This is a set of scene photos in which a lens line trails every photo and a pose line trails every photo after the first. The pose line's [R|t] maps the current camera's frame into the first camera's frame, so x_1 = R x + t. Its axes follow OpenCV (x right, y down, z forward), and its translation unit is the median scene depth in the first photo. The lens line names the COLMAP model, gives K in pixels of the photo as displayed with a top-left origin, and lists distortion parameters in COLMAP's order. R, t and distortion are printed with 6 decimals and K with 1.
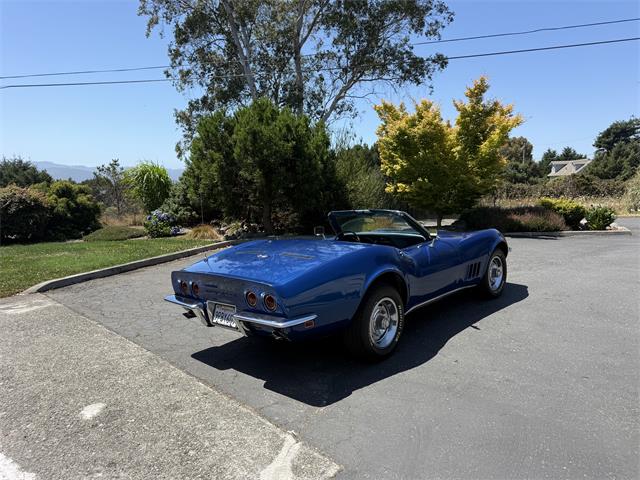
lens RADIAL K [[446.0, 0, 324.6], [0, 446.0, 238.9], [0, 0, 1]] dist [0.048595, -0.063138]
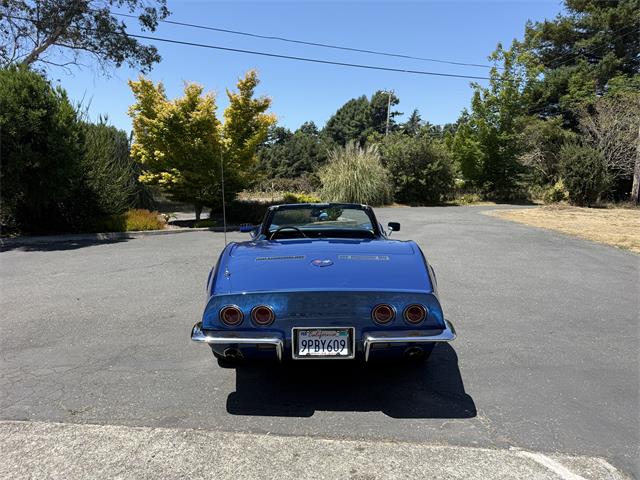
lens RADIAL K [[446.0, 0, 318.6], [0, 446.0, 238.3], [0, 0, 1]] dist [0.048595, -0.063138]
pose [[0.753826, -0.048440, 0.655287, -0.206131], [0.038927, 0.998820, 0.029053, -0.007953], [-0.655921, 0.003608, 0.754821, 0.124323]]
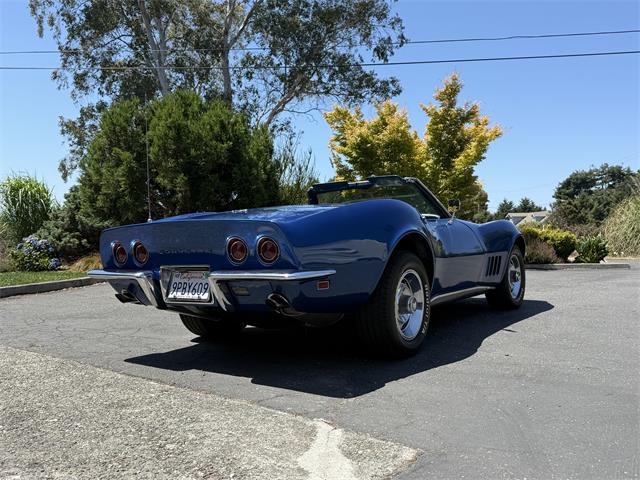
lens RADIAL K [[556.9, 0, 321.7], [0, 556.9, 226.2], [0, 0, 1]] dist [0.049612, -0.076445]
pose [[0.989686, 0.022826, 0.141425, -0.041804], [-0.003018, 0.990327, -0.138719, 0.057488], [-0.143223, 0.136862, 0.980182, 0.036763]]
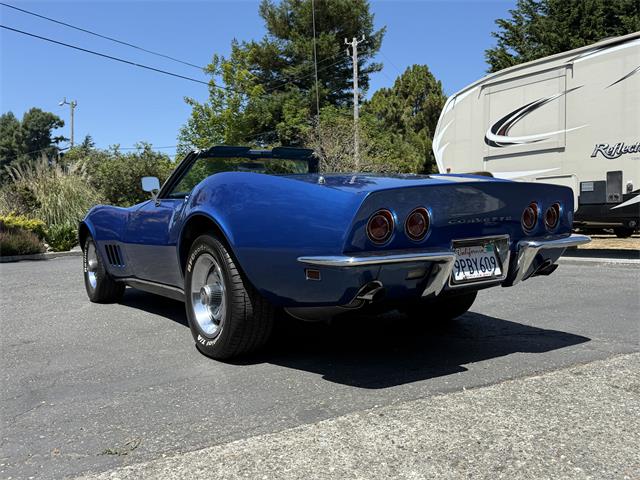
lens RADIAL K [[556.9, 0, 316.9], [0, 556.9, 237.6], [0, 0, 1]] dist [0.049612, -0.076445]
pose [[0.258888, -0.002786, 0.965903, -0.271678], [0.119721, 0.992377, -0.029226, 0.039961], [-0.958459, 0.123205, 0.257248, 0.289738]]
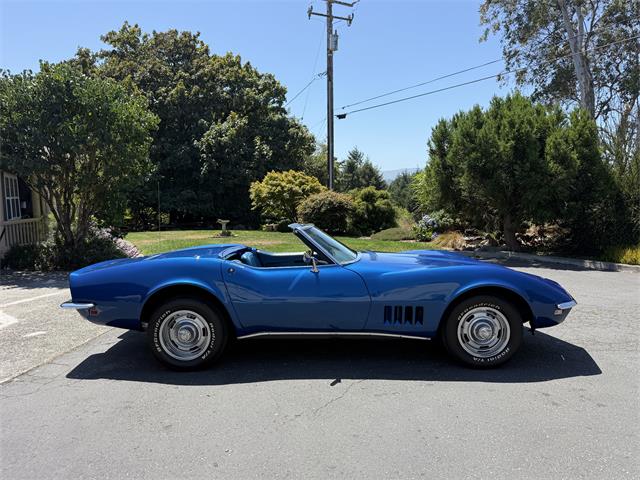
lens RADIAL K [[446.0, 0, 321.1], [0, 446.0, 254.0], [0, 0, 1]] dist [0.048595, -0.063138]
pose [[0.647465, 0.116870, -0.753081, 0.326751], [-0.098914, 0.992700, 0.069014, -0.028257], [0.755649, 0.029806, 0.654298, 0.171207]]
